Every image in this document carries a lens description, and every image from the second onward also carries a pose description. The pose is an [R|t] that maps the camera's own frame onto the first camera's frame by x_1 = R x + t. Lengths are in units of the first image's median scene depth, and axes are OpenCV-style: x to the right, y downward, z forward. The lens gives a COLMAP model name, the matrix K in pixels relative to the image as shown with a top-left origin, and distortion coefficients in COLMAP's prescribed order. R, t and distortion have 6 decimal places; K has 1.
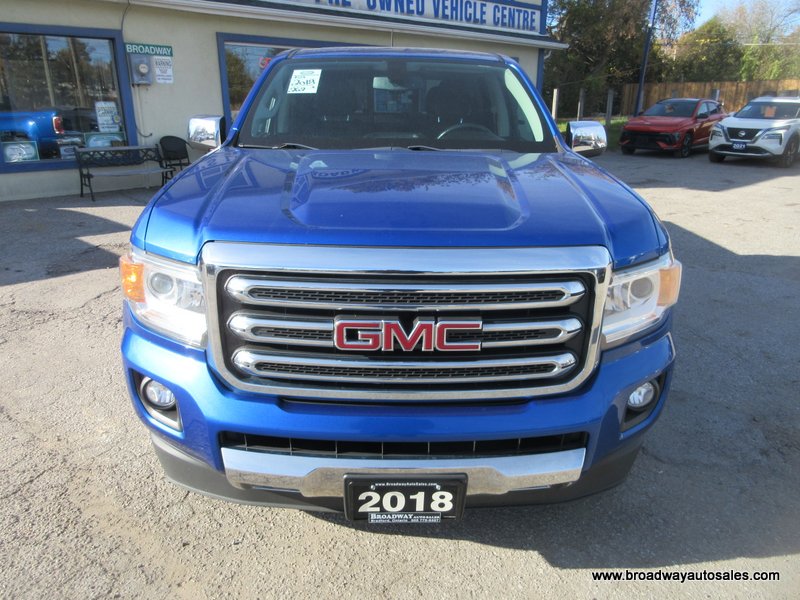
lens RADIAL K [[602.1, 0, 400.0], [0, 602.1, 300.0], [0, 0, 1]] dist [0.014071, -0.000908]
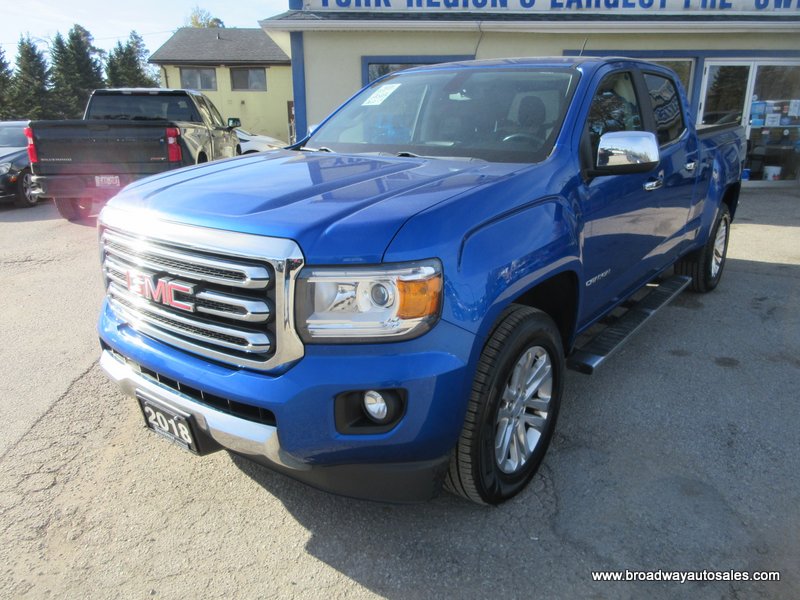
lens RADIAL K [[602.1, 0, 400.0], [0, 602.1, 300.0], [0, 0, 1]] dist [0.014071, -0.000908]
pose [[0.777454, 0.176906, -0.603547, 0.834570], [-0.192020, 0.980573, 0.040067, -0.048024], [0.598910, 0.084744, 0.796320, 0.201540]]
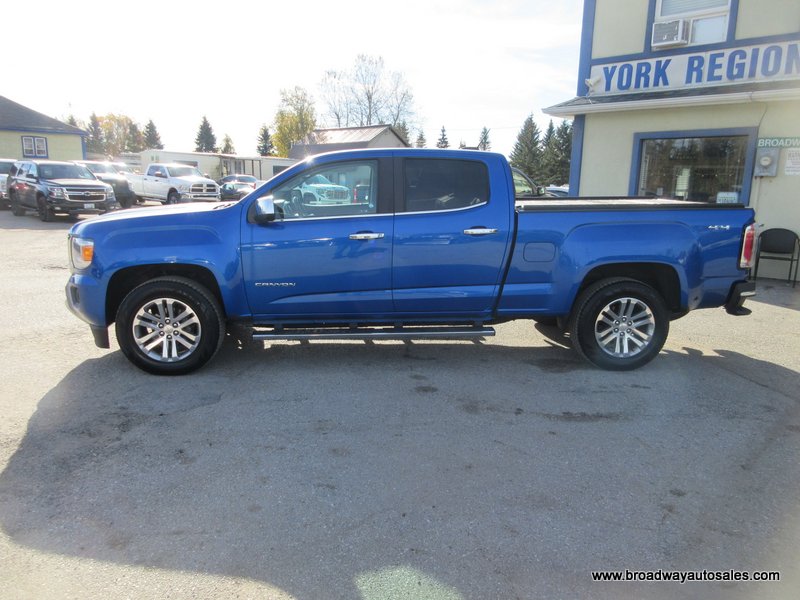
lens RADIAL K [[621.3, 0, 400.0], [0, 621.3, 300.0], [0, 0, 1]] dist [0.033684, 0.000865]
pose [[0.040256, 0.197292, -0.979518, 2.690018], [-0.331210, 0.927523, 0.173207, -0.647507], [0.942698, 0.317453, 0.102684, 1.708845]]
